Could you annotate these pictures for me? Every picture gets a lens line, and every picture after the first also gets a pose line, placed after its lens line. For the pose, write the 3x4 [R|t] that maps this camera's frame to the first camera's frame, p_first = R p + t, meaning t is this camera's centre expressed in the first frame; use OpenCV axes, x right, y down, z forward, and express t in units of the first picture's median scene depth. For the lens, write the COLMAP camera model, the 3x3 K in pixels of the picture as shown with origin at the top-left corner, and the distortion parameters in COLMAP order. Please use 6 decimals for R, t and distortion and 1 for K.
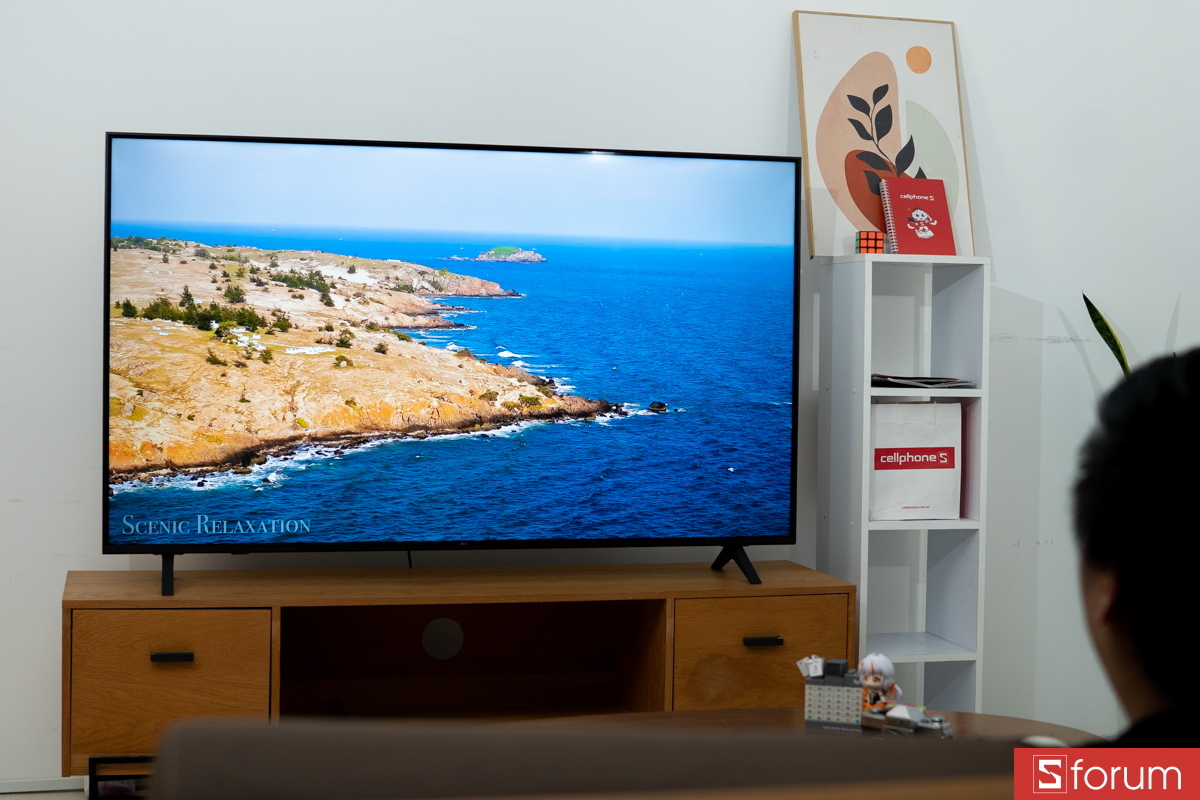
lens RADIAL K [[1821.9, 0, 592.4], [0, 1821.9, 403.2], [0, 0, 1]] dist [-0.101930, 0.000000]
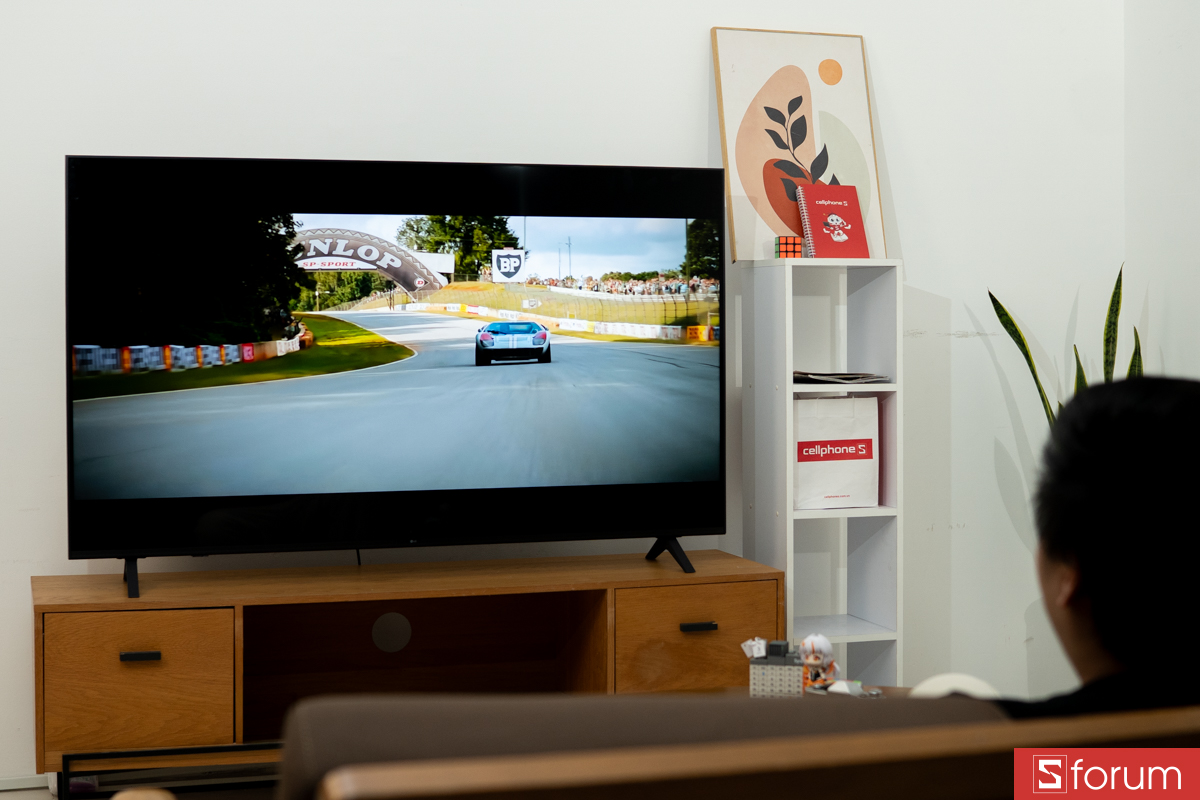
lens RADIAL K [[1821.9, 0, 594.2], [0, 1821.9, 389.5], [0, 0, 1]] dist [-0.101930, 0.000000]
pose [[0.998189, -0.019782, 0.056817, -0.022362], [0.019908, 0.999800, -0.001648, -0.006112], [-0.056773, 0.002776, 0.998383, -0.051012]]
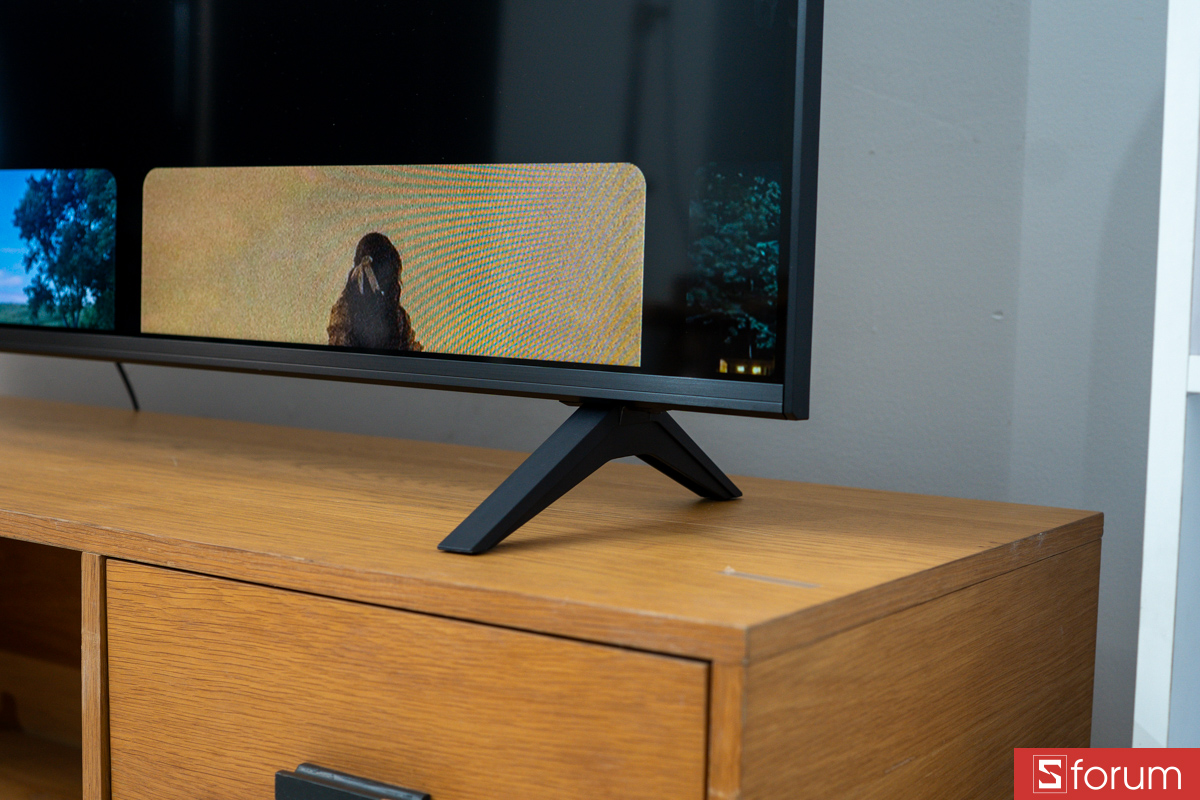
lens RADIAL K [[1821.9, 0, 598.8], [0, 1821.9, 399.8], [0, 0, 1]] dist [-0.101930, 0.000000]
pose [[0.659966, 0.072067, -0.747831, 0.259261], [-0.042651, 0.997377, 0.058476, 0.060706], [0.750084, -0.006696, 0.661309, 0.801613]]
